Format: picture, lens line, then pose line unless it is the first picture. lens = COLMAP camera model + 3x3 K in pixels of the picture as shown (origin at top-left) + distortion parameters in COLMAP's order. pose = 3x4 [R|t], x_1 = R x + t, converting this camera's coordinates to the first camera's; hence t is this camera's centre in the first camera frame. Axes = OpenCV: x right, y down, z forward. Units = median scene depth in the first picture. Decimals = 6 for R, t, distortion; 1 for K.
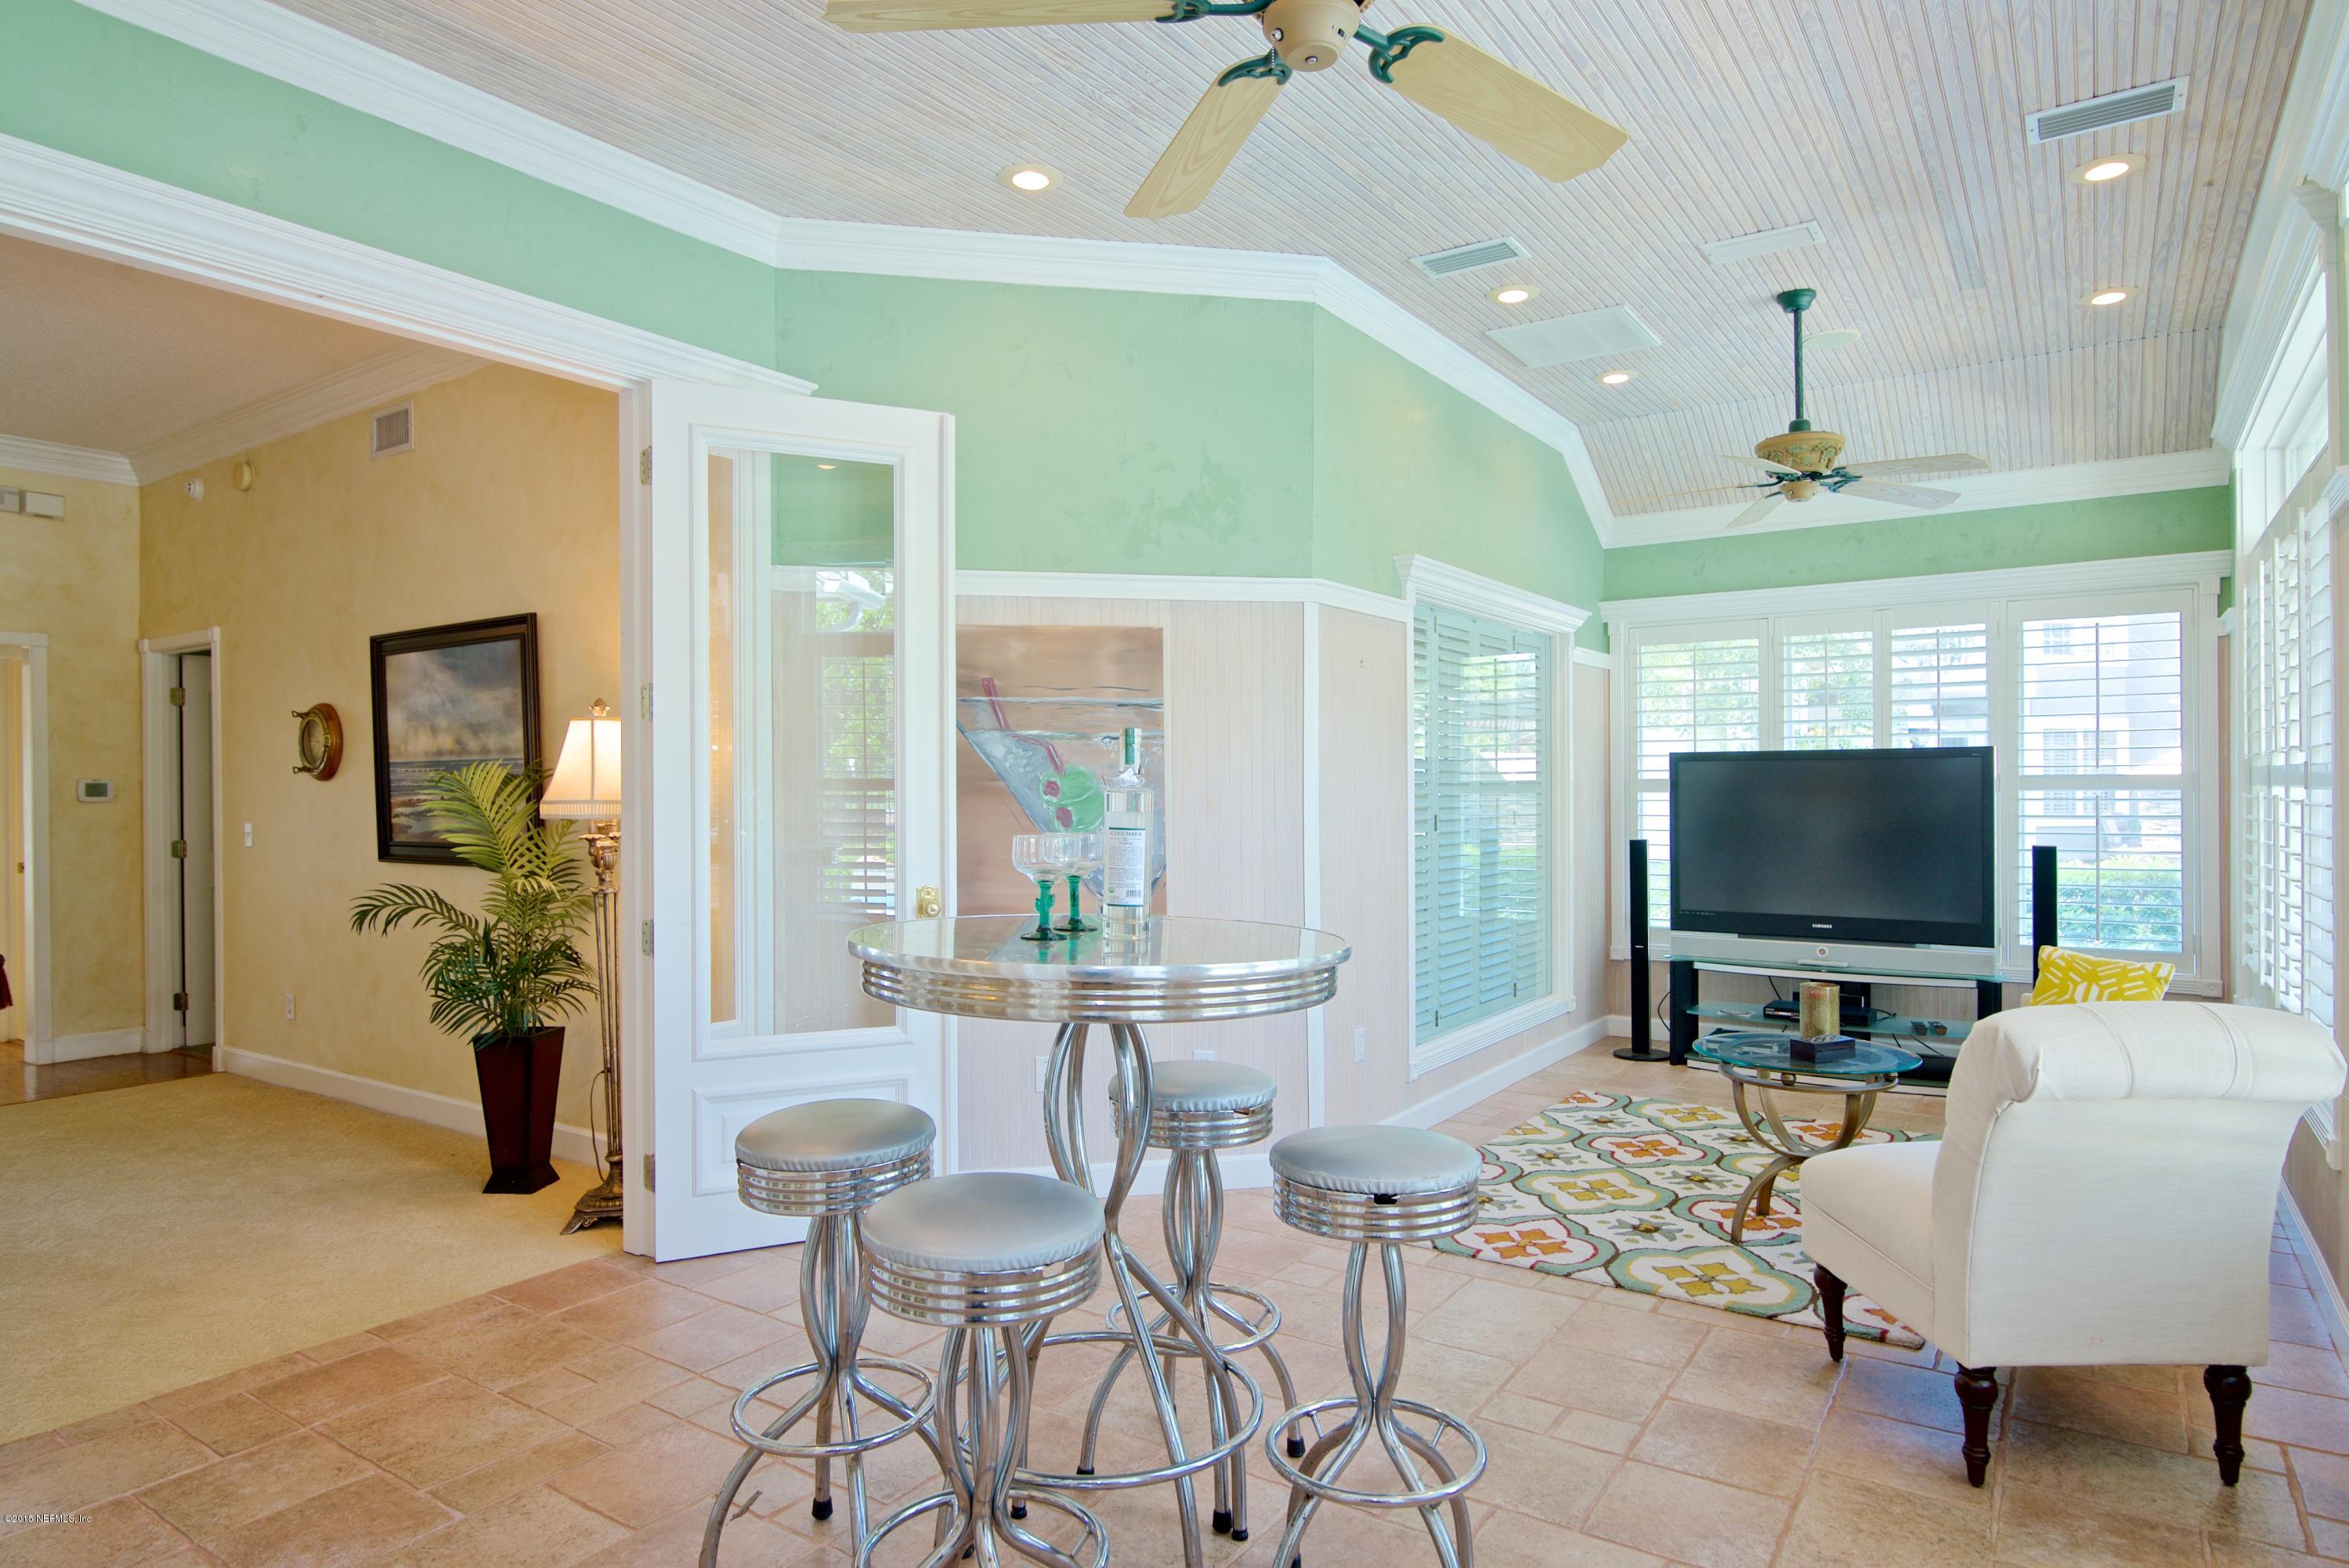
lens RADIAL K [[1383.2, 0, 1171.6], [0, 1383.2, 782.8], [0, 0, 1]] dist [0.004709, 0.000746]
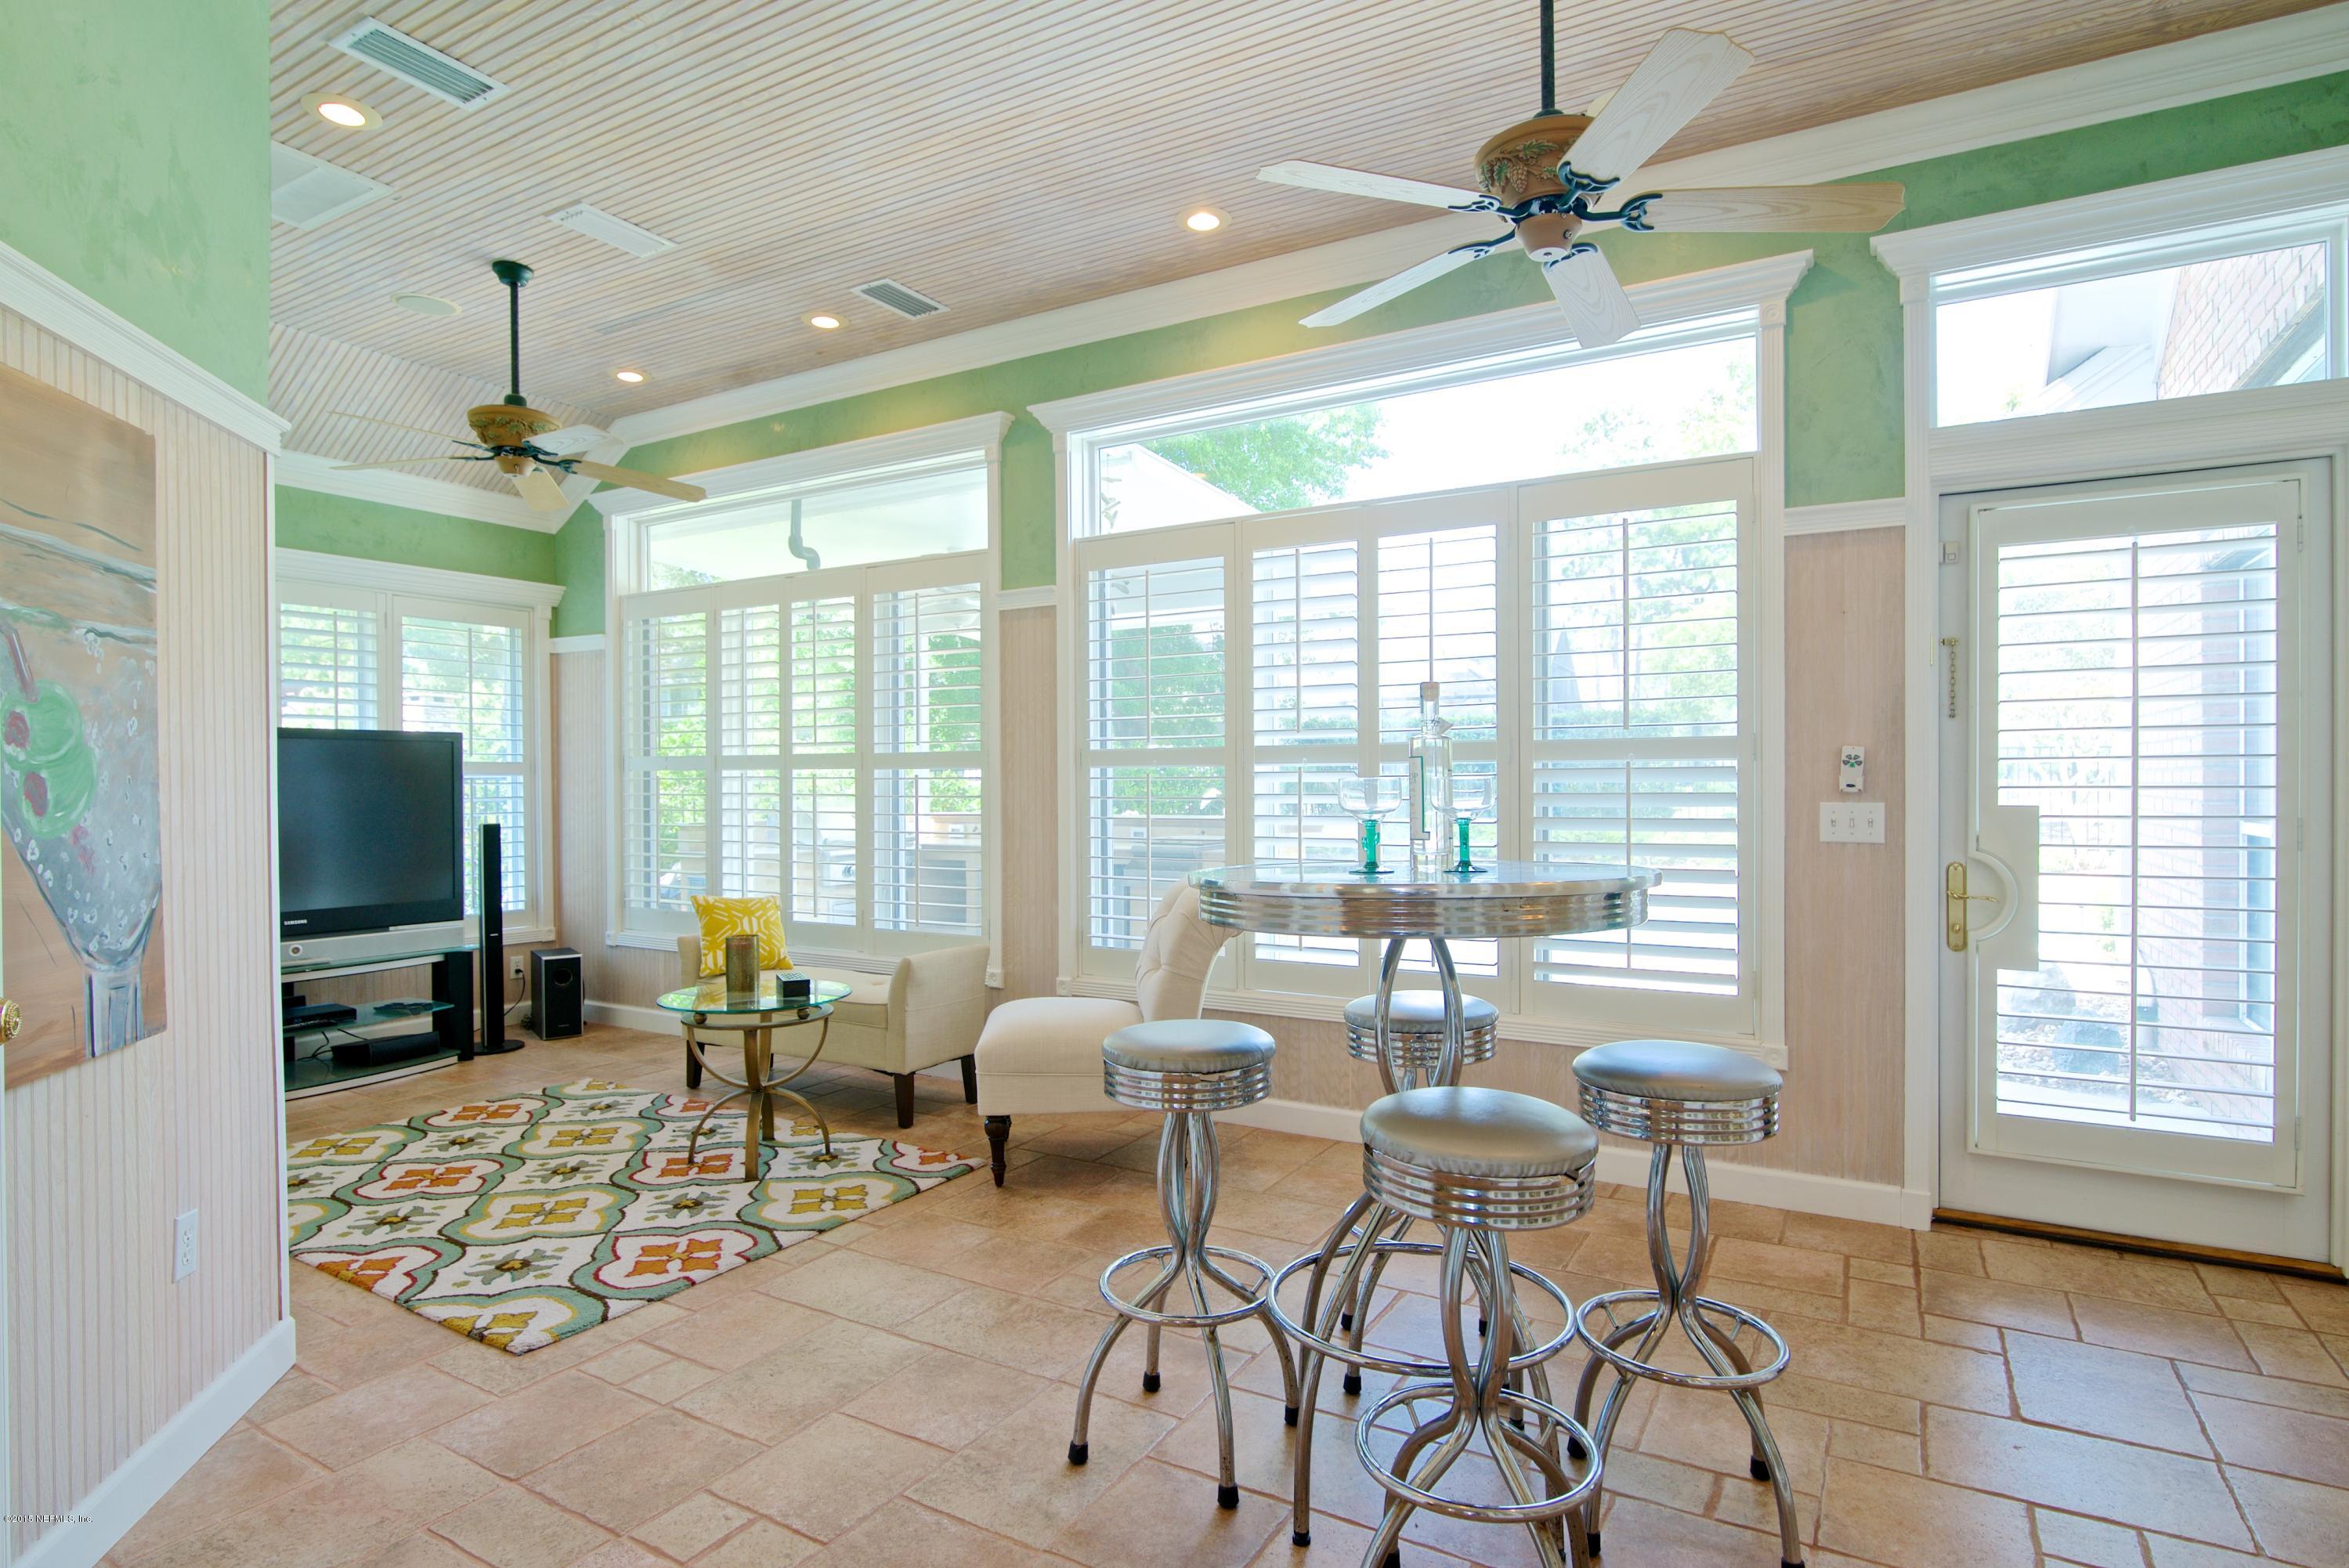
lens RADIAL K [[1251.3, 0, 1172.5], [0, 1251.3, 778.7], [0, 0, 1]] dist [-0.004403, -0.000810]
pose [[-0.082207, 0.007961, 0.996583, -0.521489], [0.003700, 0.999964, -0.007683, 0.024572], [-0.996608, 0.003056, -0.082233, 0.660896]]
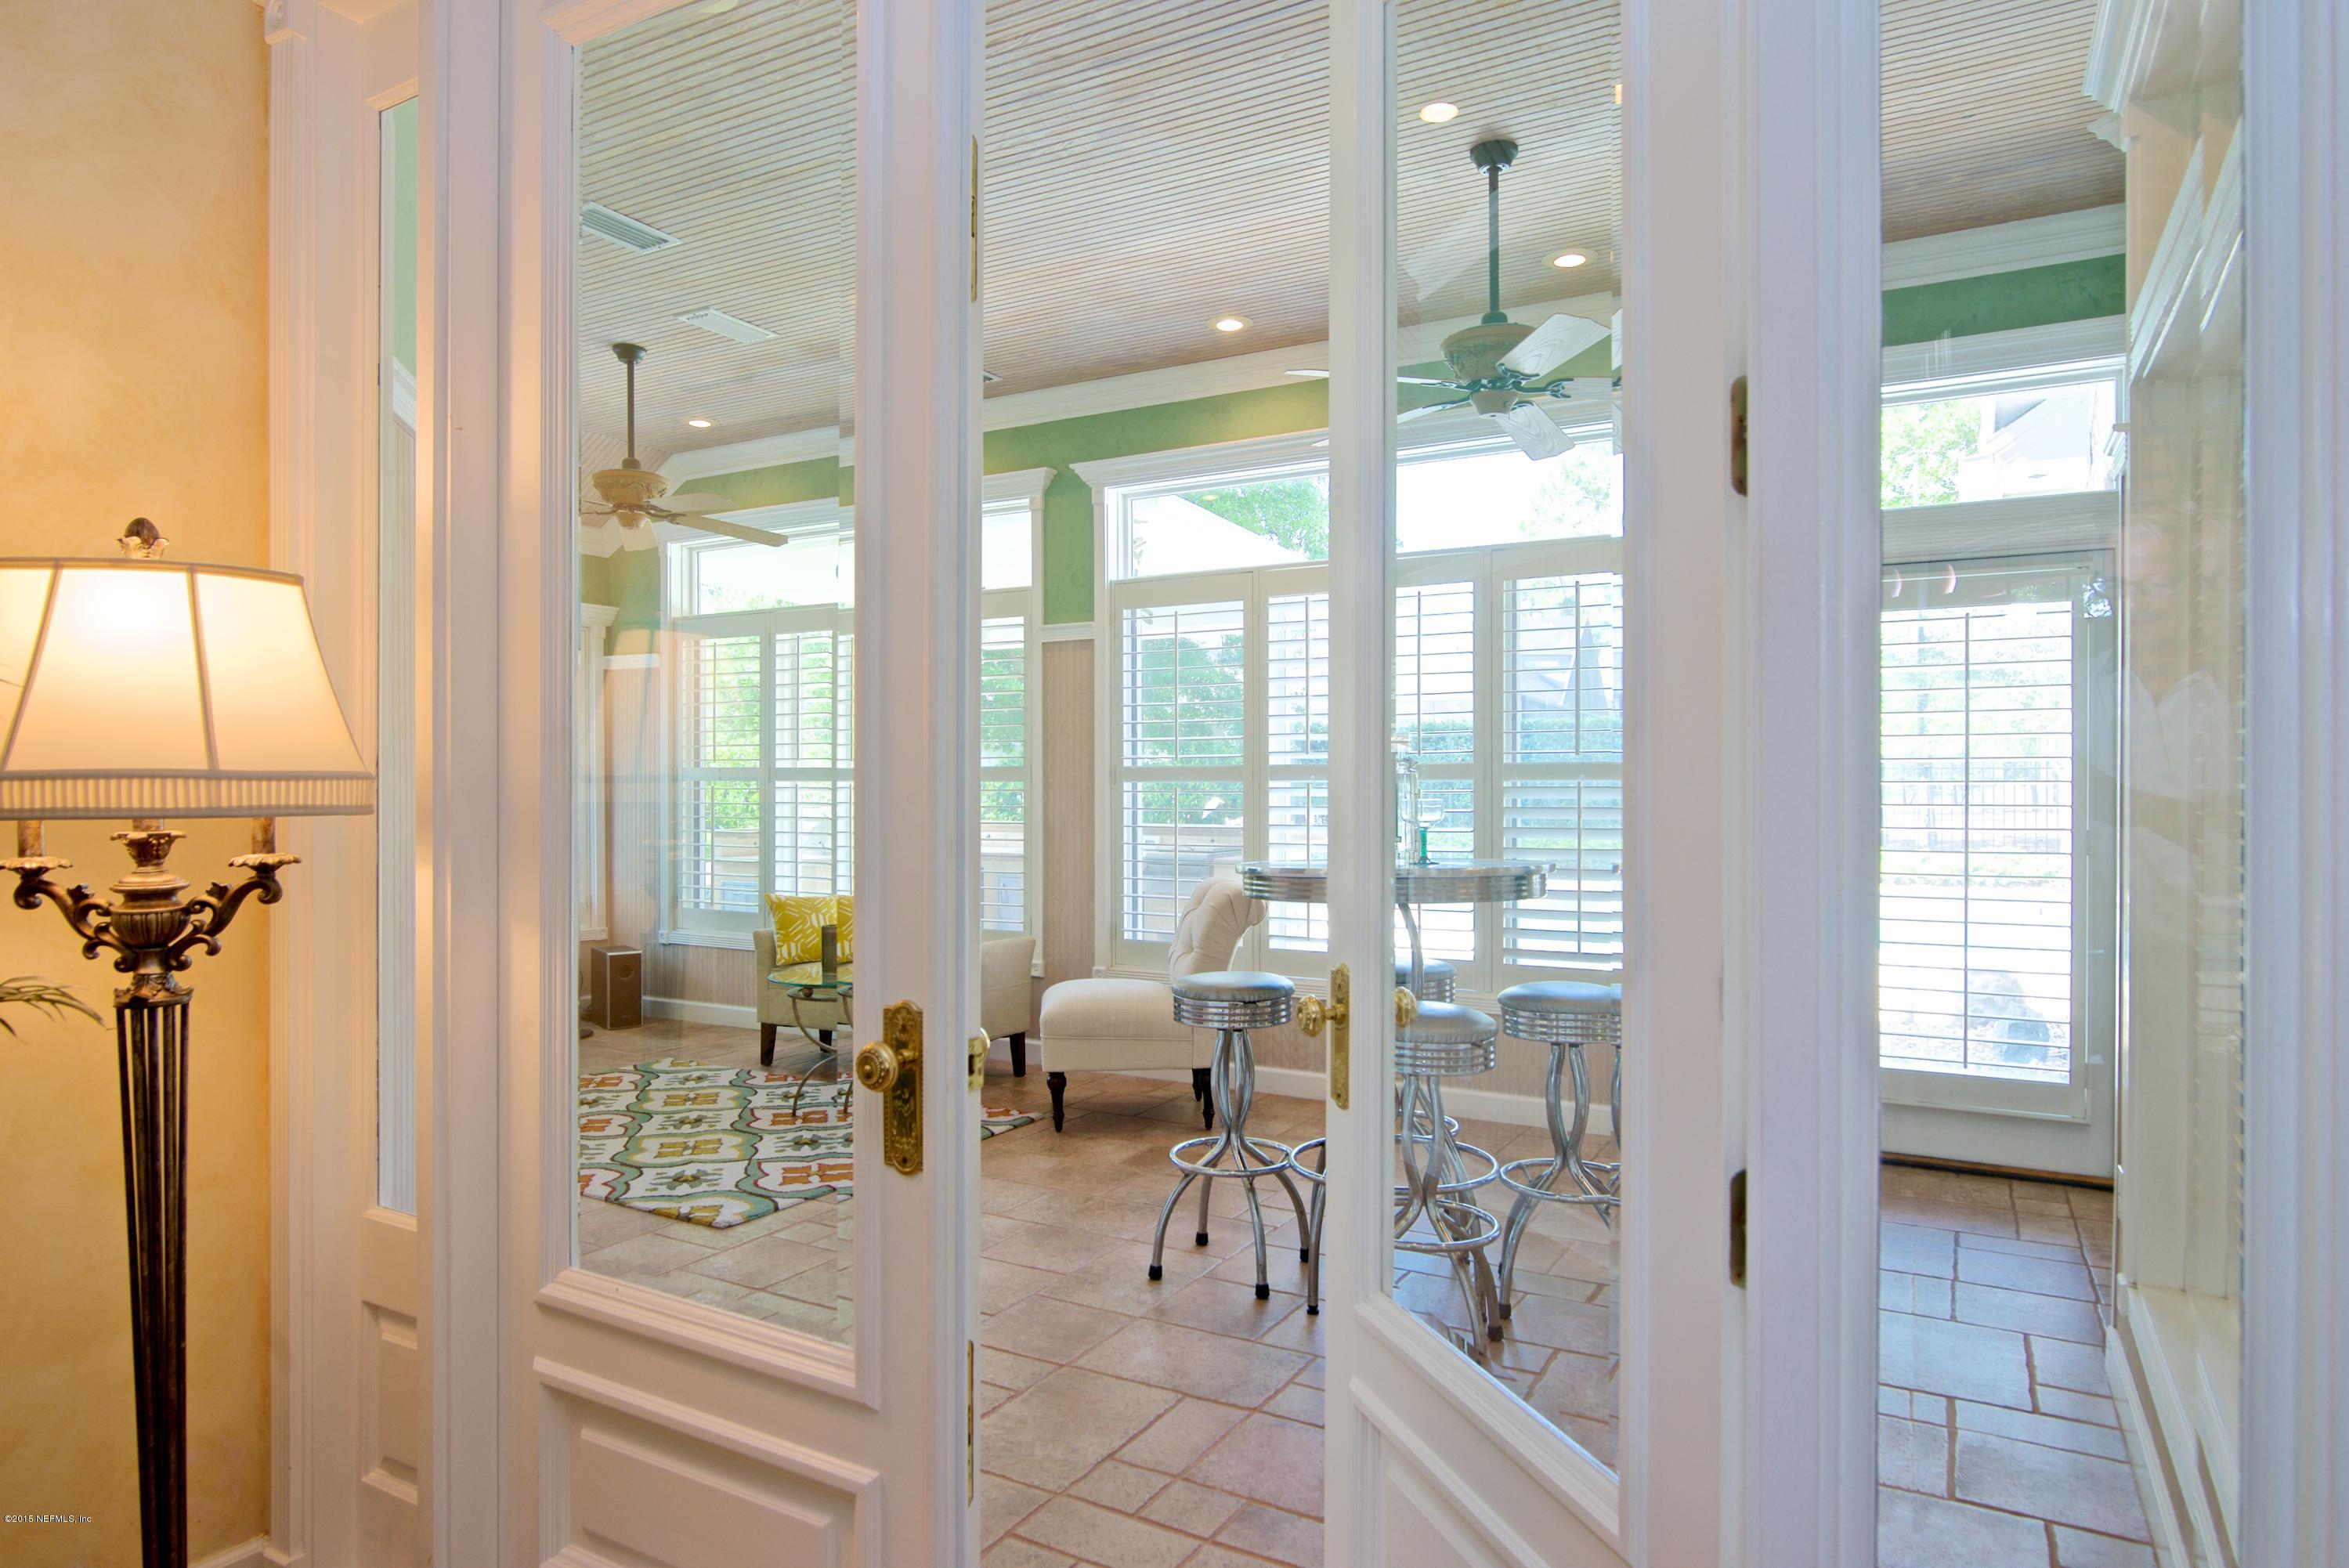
lens RADIAL K [[1383.2, 0, 1182.8], [0, 1383.2, 777.2], [0, 0, 1]] dist [0.004709, 0.000746]
pose [[-0.098736, 0.012879, 0.995030, -0.805336], [-0.000902, 0.999915, -0.013032, 0.019079], [-0.995113, -0.002184, -0.098716, 0.720874]]
